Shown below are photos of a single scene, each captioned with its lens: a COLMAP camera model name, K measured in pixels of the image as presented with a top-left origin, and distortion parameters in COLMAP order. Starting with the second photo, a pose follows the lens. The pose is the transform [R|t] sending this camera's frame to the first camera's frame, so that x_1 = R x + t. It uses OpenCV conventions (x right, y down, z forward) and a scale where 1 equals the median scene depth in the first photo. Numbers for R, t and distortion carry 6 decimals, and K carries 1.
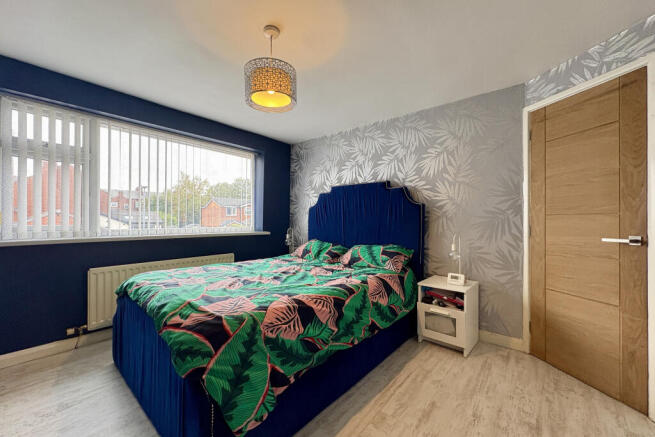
lens RADIAL K [[257.7, 0, 327.5], [0, 257.7, 218.5], [0, 0, 1]] dist [-0.001139, -0.000056]
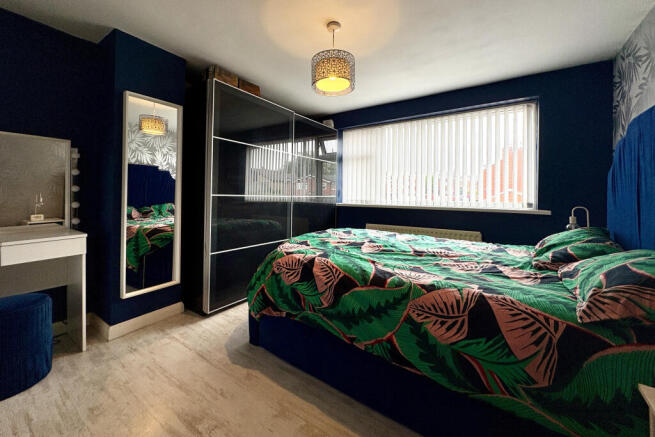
lens RADIAL K [[248.4, 0, 327.2], [0, 248.4, 193.5], [0, 0, 1]] dist [0.001184, 0.000060]
pose [[0.101534, -0.011563, -0.994765, 0.741259], [-0.000798, 0.999931, -0.011705, 0.030111], [0.994832, 0.001983, 0.101518, 0.725502]]
